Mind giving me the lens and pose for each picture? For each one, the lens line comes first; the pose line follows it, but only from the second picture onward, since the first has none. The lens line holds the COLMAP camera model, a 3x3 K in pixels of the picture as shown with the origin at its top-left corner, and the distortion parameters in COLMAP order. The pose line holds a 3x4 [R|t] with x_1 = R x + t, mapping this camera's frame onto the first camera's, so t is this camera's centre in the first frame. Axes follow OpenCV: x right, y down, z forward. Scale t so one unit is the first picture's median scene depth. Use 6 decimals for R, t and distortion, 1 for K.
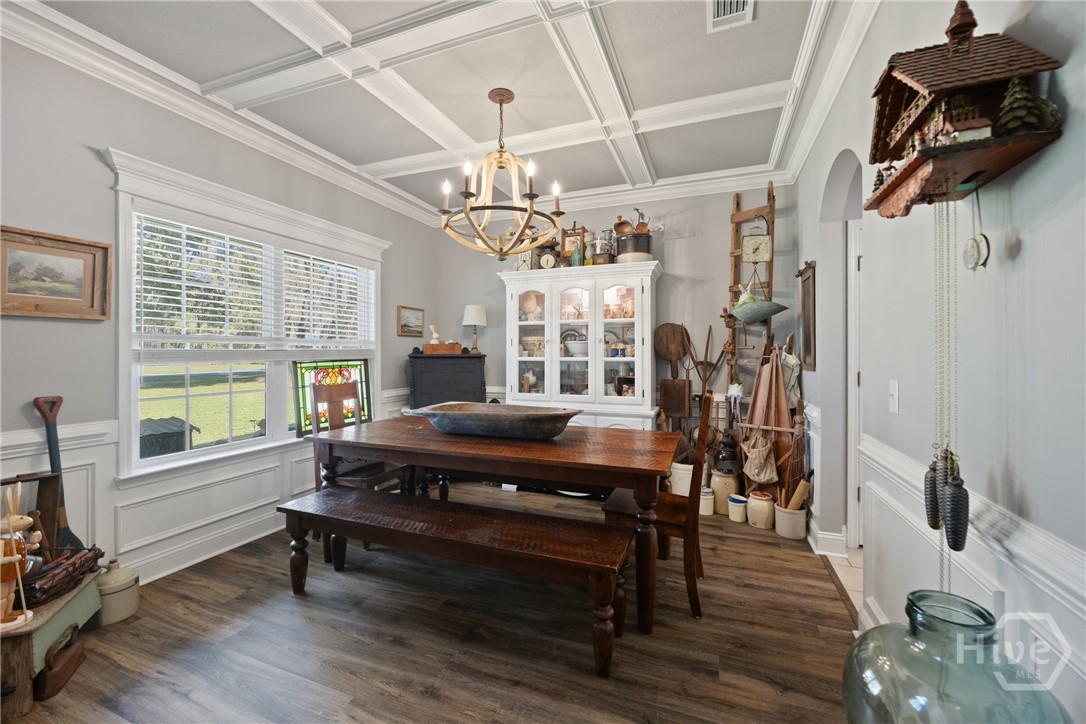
lens RADIAL K [[439.3, 0, 542.0], [0, 439.3, 344.6], [0, 0, 1]] dist [-0.005074, -0.000010]
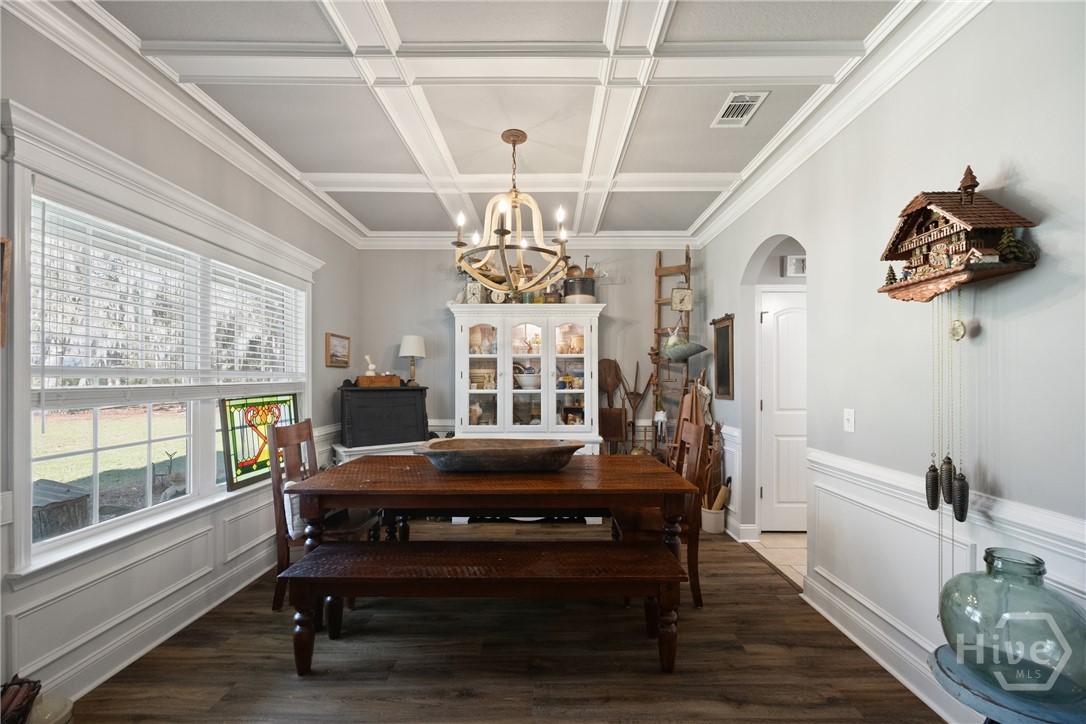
lens RADIAL K [[422.3, 0, 548.7], [0, 422.3, 370.7], [0, 0, 1]] dist [-0.004104, -0.000201]
pose [[0.930020, 0.006666, 0.367448, -0.271050], [-0.006025, 0.999978, -0.002891, -0.014483], [-0.367460, 0.000475, 0.930039, 0.041902]]
